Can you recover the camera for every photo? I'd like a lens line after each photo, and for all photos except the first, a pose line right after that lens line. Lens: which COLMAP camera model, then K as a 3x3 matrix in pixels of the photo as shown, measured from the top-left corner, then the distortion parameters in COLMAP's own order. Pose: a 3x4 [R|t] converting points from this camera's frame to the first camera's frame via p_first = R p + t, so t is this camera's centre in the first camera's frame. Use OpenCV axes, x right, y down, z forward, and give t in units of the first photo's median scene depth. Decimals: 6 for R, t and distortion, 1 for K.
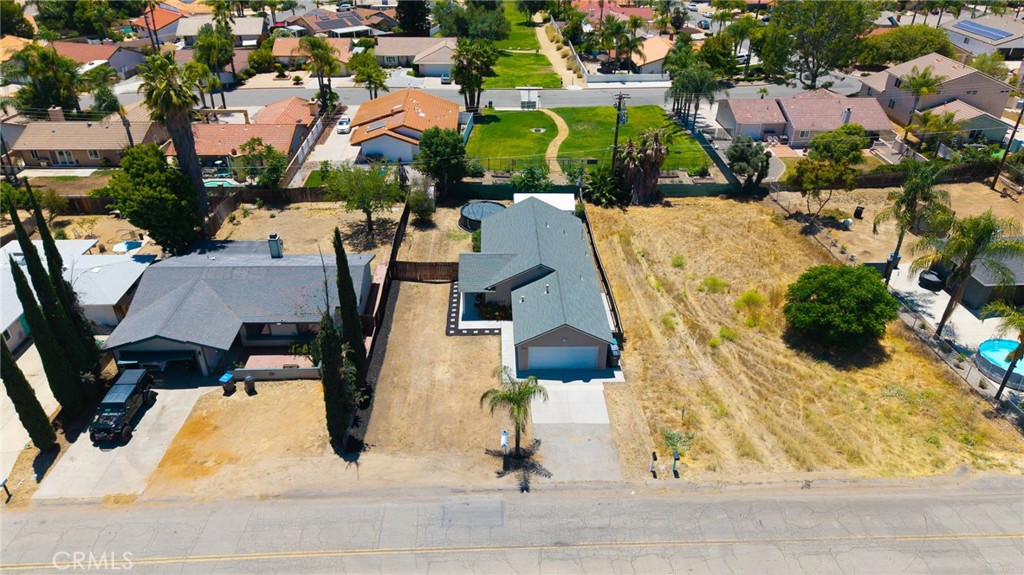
lens RADIAL K [[687.3, 0, 509.0], [0, 687.3, 290.2], [0, 0, 1]] dist [0.024728, -0.039832]
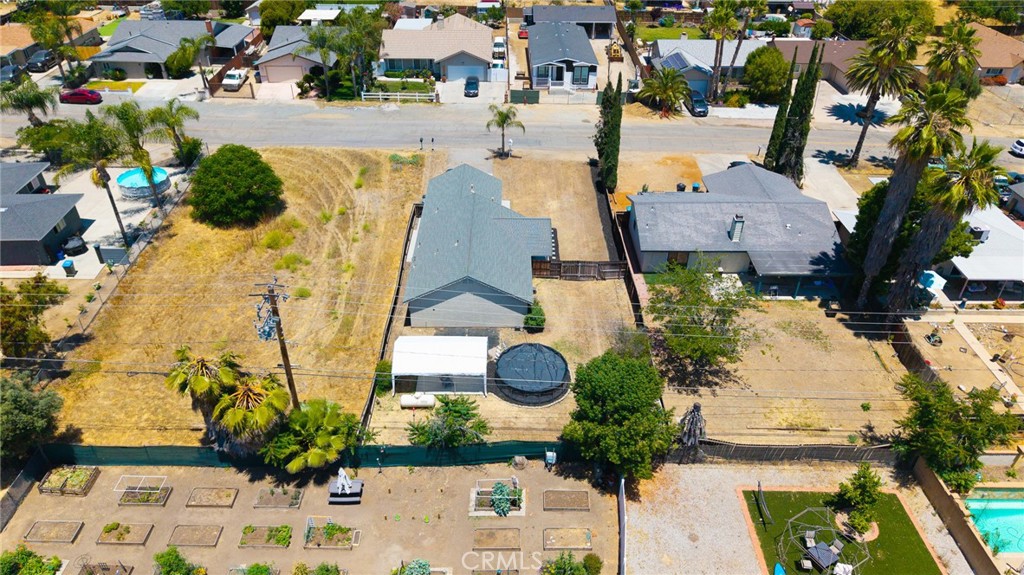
lens RADIAL K [[687.3, 0, 511.1], [0, 687.3, 288.3], [0, 0, 1]] dist [0.024728, -0.039832]
pose [[-0.999518, -0.030354, 0.006540, -0.016971], [-0.006563, 0.412393, 0.910982, -0.703642], [-0.030349, 0.910500, -0.412394, 1.134490]]
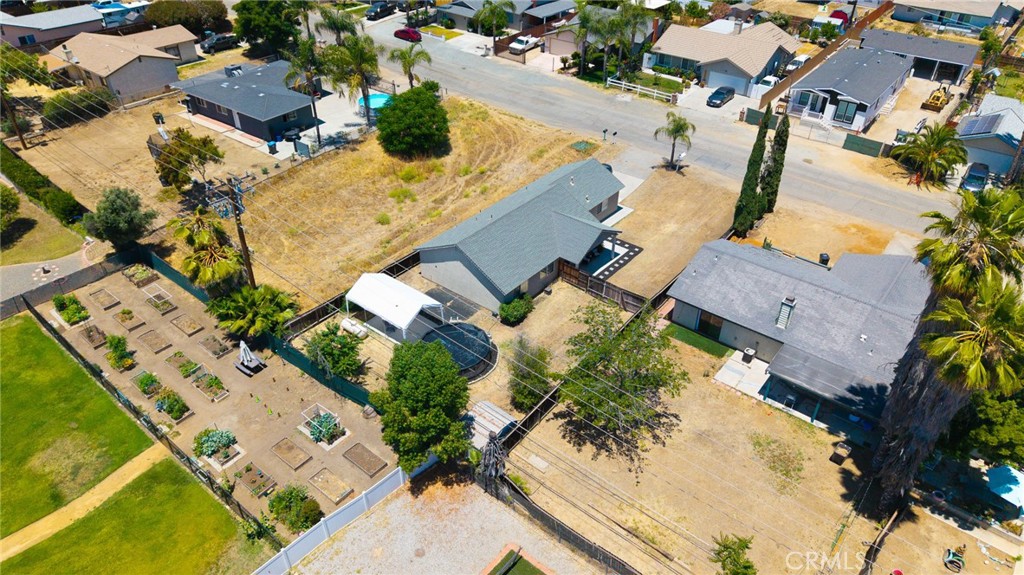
lens RADIAL K [[687.3, 0, 510.7], [0, 687.3, 286.2], [0, 0, 1]] dist [0.024728, -0.039832]
pose [[-0.759115, -0.386633, 0.523698, -0.381522], [0.322498, 0.475463, 0.818493, -0.633267], [-0.565455, 0.790221, -0.236243, 1.019134]]
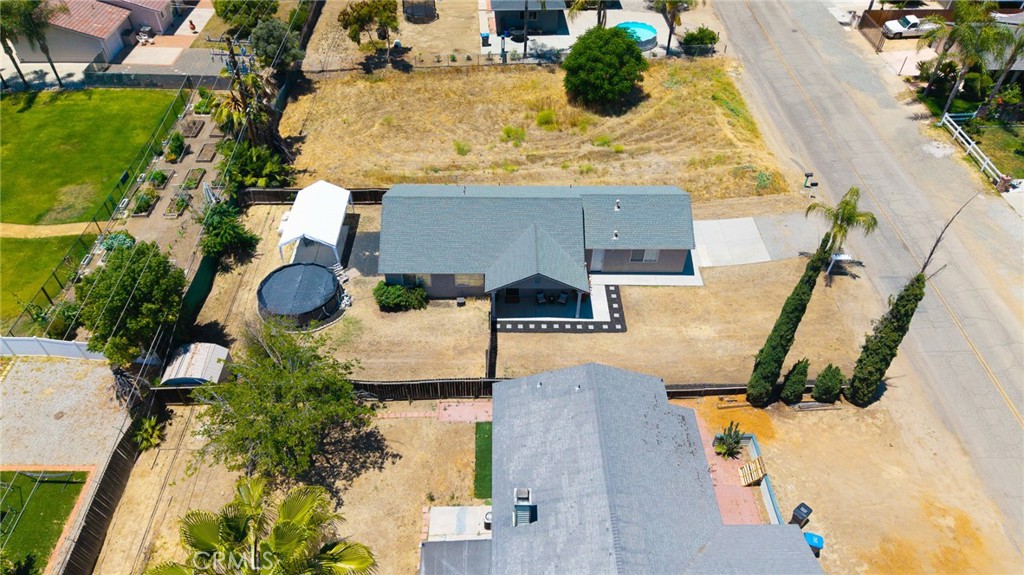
lens RADIAL K [[687.3, 0, 514.3], [0, 687.3, 290.3], [0, 0, 1]] dist [0.024728, -0.039832]
pose [[0.010878, -0.697888, 0.716125, -0.454739], [0.503390, 0.622620, 0.599118, -0.367493], [-0.863991, 0.353973, 0.358083, 0.573115]]
